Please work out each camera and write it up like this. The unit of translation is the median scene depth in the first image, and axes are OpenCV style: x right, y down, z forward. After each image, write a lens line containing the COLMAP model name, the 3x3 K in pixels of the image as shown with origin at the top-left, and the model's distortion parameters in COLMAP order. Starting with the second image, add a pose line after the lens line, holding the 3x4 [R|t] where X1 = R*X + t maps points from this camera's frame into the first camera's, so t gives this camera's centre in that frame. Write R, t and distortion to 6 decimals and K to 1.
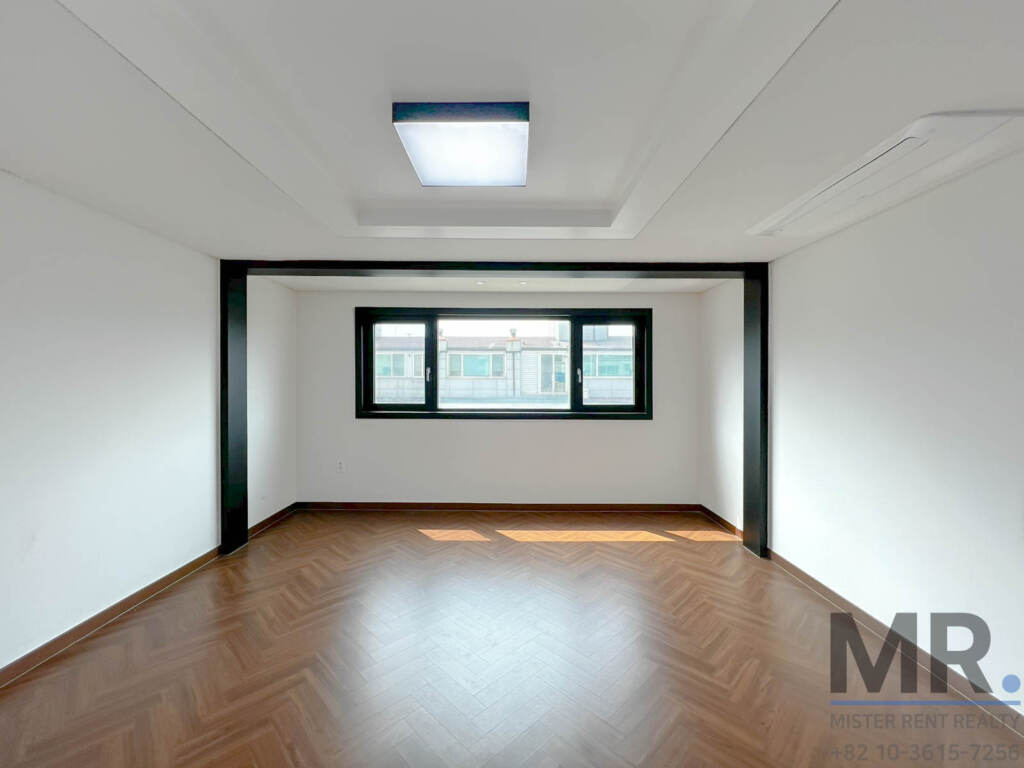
lens RADIAL K [[424.8, 0, 500.0], [0, 424.8, 378.8], [0, 0, 1]] dist [-0.001396, 0.000036]
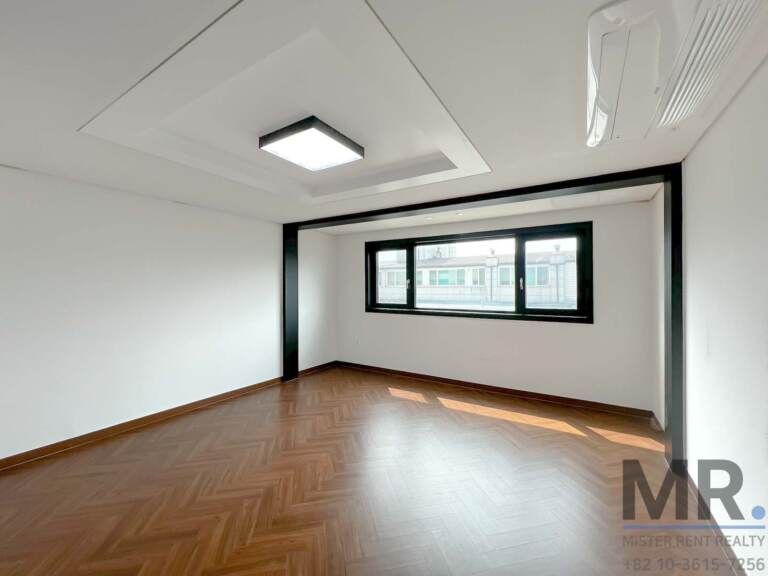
lens RADIAL K [[309.2, 0, 384.0], [0, 309.2, 288.0], [0, 0, 1]] dist [-0.001430, -0.000167]
pose [[0.850669, -0.003614, -0.525689, 0.319645], [0.004797, 0.999988, 0.000889, 0.001728], [0.525680, -0.003278, 0.850676, 0.051407]]
